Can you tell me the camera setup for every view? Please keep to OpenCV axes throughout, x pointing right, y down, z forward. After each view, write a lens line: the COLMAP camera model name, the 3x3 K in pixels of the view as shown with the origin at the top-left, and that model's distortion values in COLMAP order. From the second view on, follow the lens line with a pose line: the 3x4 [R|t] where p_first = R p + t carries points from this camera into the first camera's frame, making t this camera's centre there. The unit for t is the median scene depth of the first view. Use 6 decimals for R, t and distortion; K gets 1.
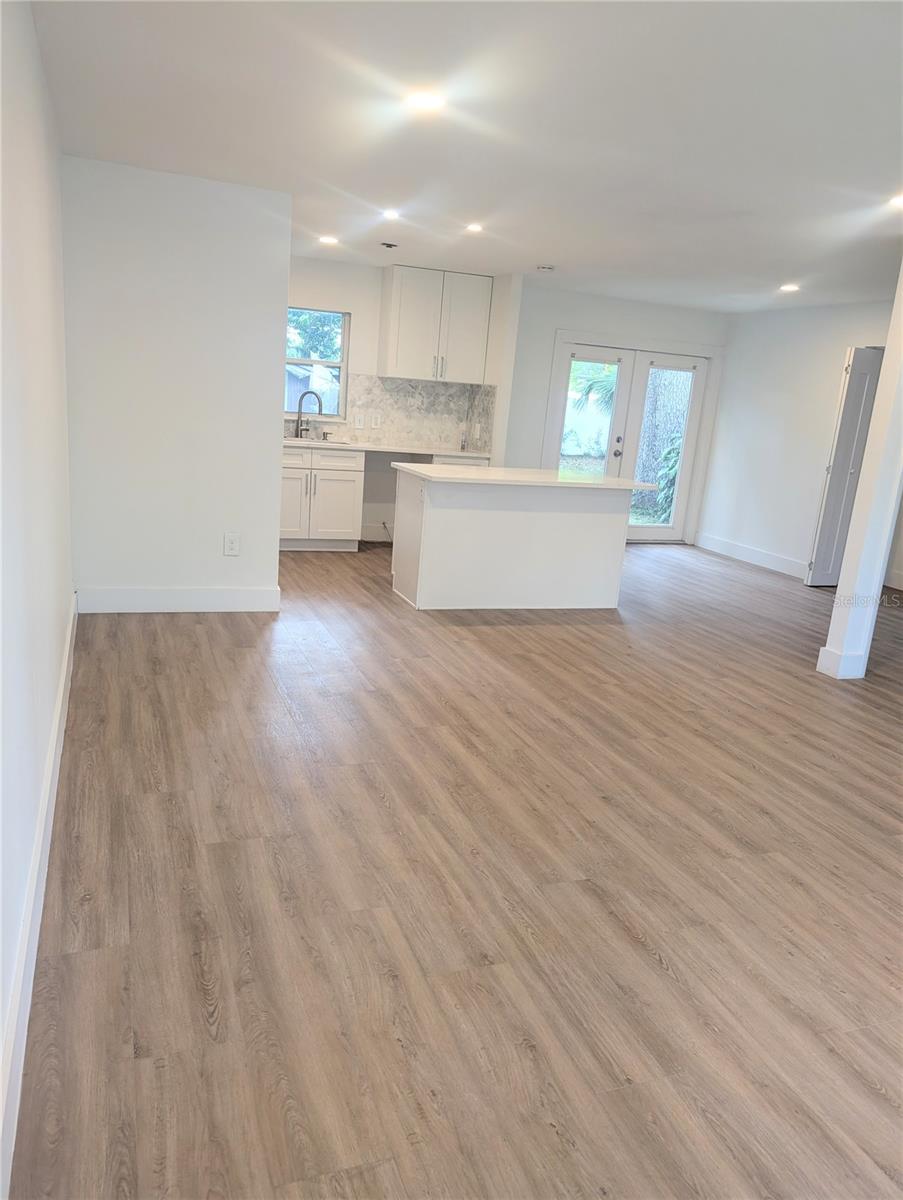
lens RADIAL K [[858.9, 0, 432.1], [0, 858.9, 626.9], [0, 0, 1]] dist [0.009194, -0.002423]
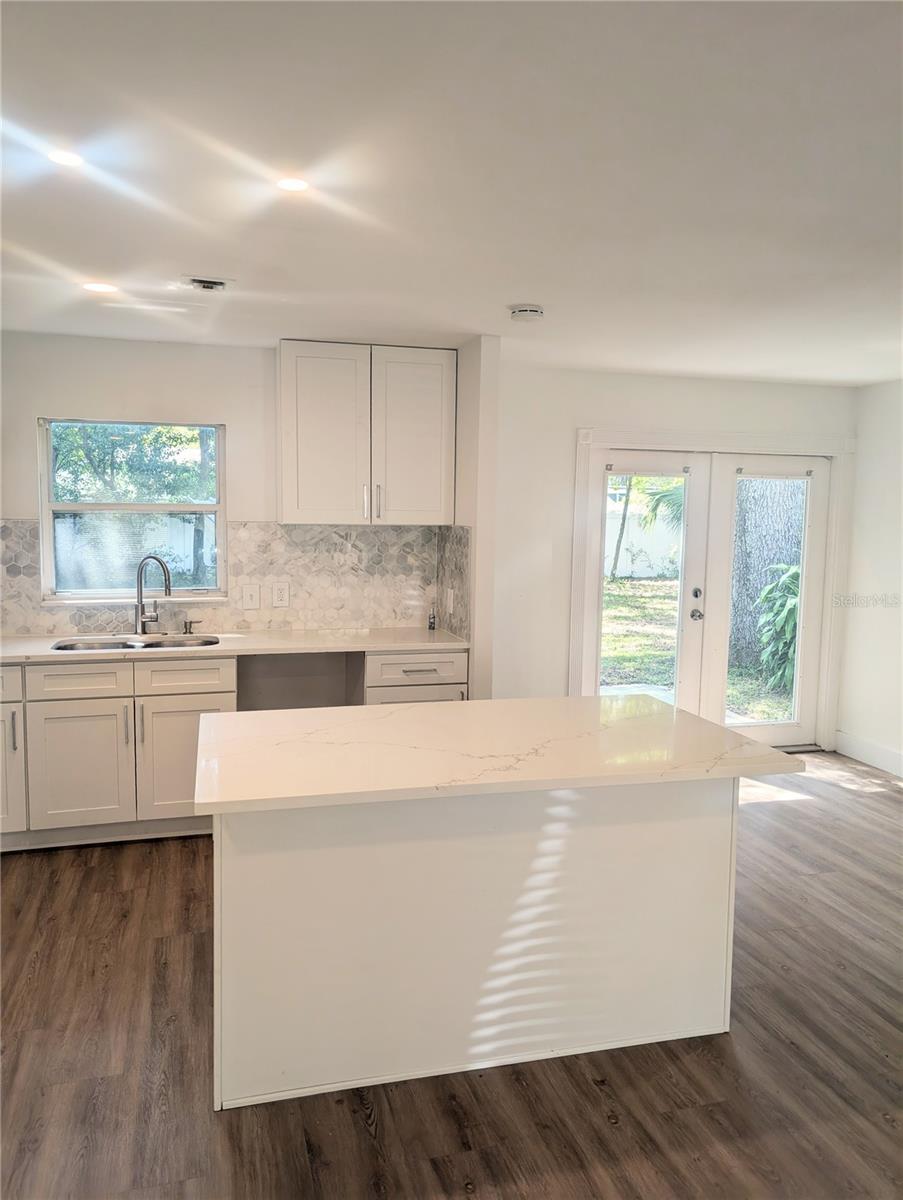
lens RADIAL K [[862.0, 0, 451.5], [0, 862.0, 600.0], [0, 0, 1]] dist [0.030647, -0.004674]
pose [[0.995984, -0.055811, -0.070005, 0.097754], [0.043424, 0.984929, -0.167421, -0.134210], [0.078294, 0.163709, 0.983397, 0.432438]]
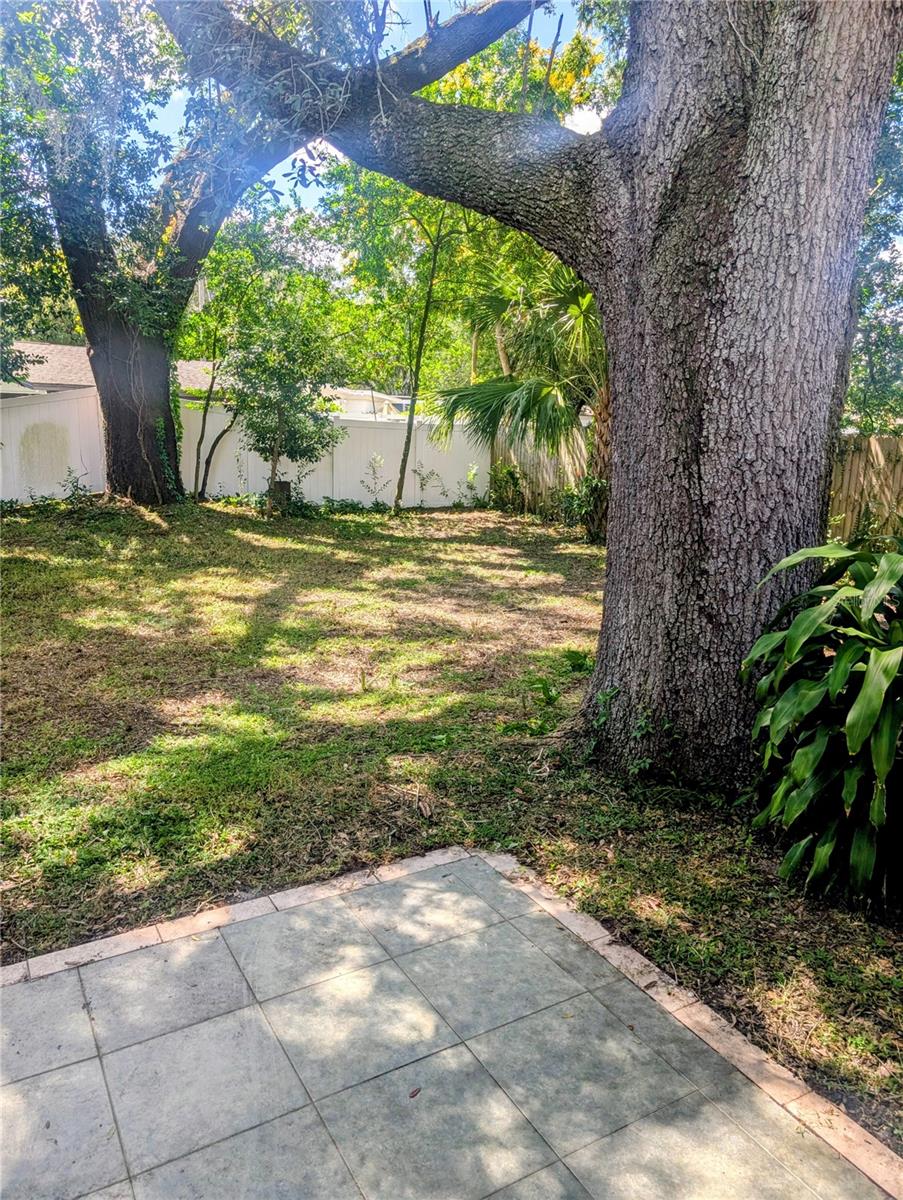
lens RADIAL K [[858.9, 0, 432.1], [0, 858.9, 626.9], [0, 0, 1]] dist [0.009194, -0.002423]
pose [[0.986353, -0.090999, 0.137215, 0.201955], [0.095400, 0.995104, -0.025836, -0.310207], [-0.134192, 0.038574, 0.990204, 1.157845]]
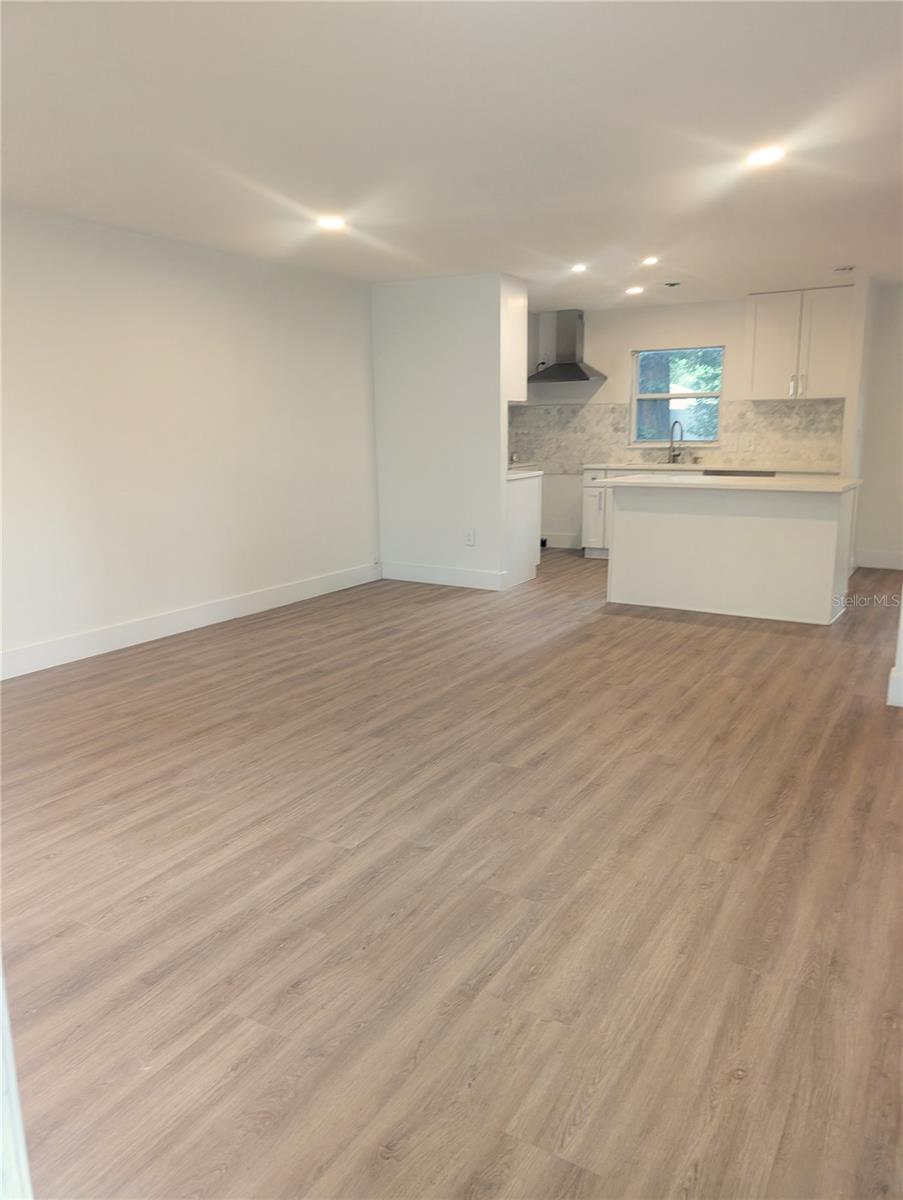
lens RADIAL K [[862.0, 0, 451.5], [0, 862.0, 600.0], [0, 0, 1]] dist [0.030647, -0.004674]
pose [[0.636148, 0.073307, -0.768076, 0.533491], [-0.150896, 0.988074, -0.030673, 0.032229], [0.756667, 0.135413, 0.639623, 0.094155]]
